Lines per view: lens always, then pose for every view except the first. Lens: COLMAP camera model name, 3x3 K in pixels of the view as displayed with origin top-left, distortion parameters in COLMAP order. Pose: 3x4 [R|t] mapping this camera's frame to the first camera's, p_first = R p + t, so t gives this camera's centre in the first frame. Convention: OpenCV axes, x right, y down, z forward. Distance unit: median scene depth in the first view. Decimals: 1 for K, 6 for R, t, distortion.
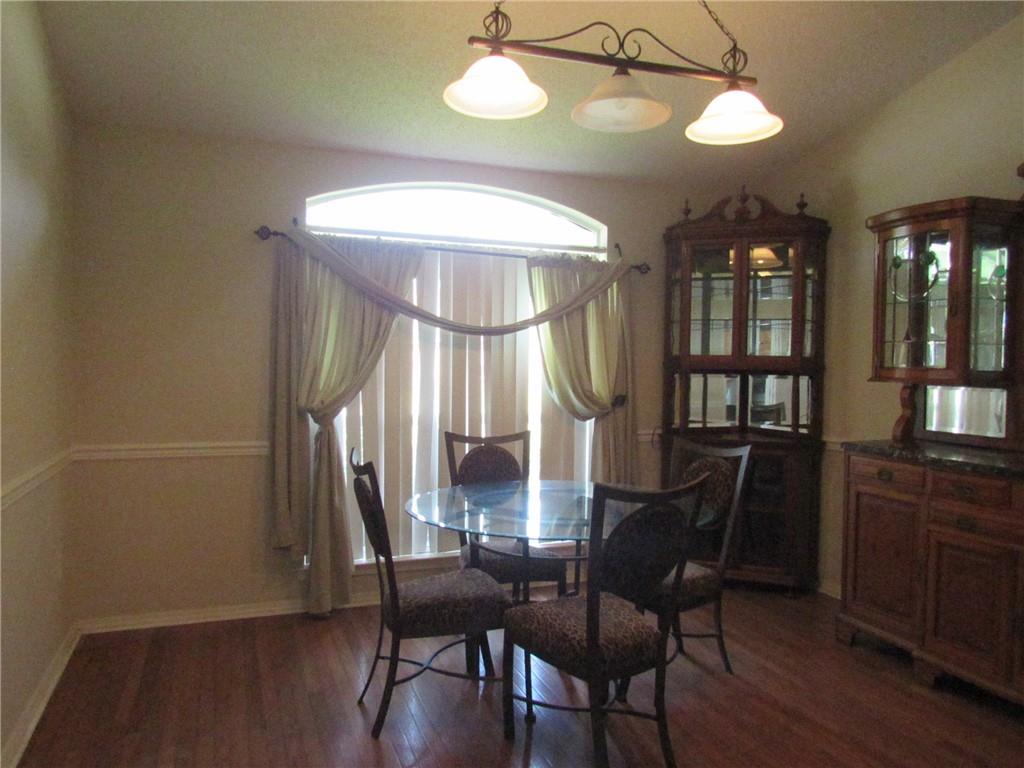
lens RADIAL K [[732.3, 0, 512.0], [0, 732.3, 384.0], [0, 0, 1]] dist [-0.000372, -0.000447]
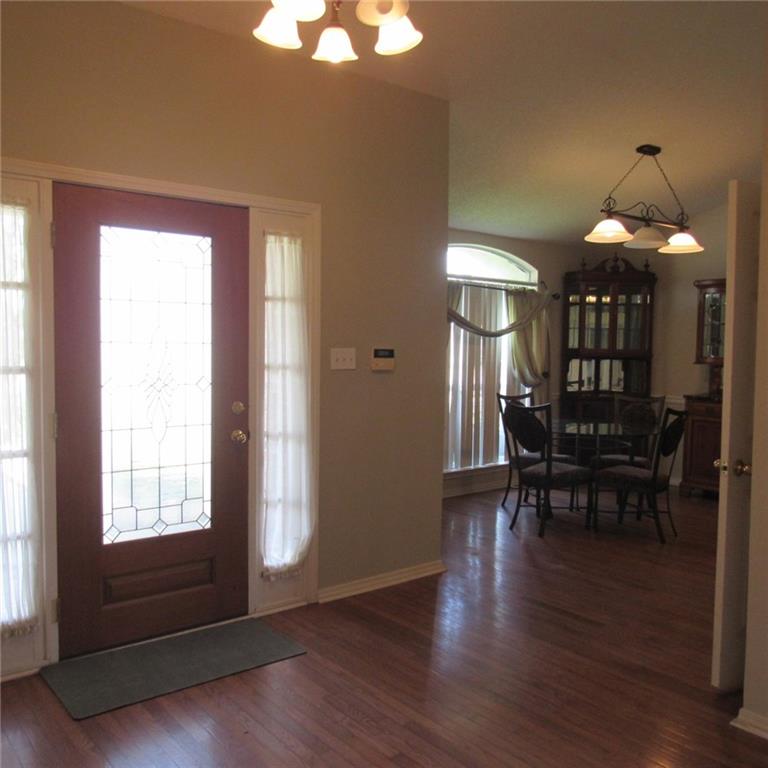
lens RADIAL K [[735.2, 0, 385.3], [0, 735.2, 380.1], [0, 0, 1]] dist [-0.027157, 0.008796]
pose [[0.947942, -0.013514, 0.318157, -0.769416], [0.005389, 0.999637, 0.026406, -0.013671], [-0.318398, -0.023317, 0.947670, -0.495953]]
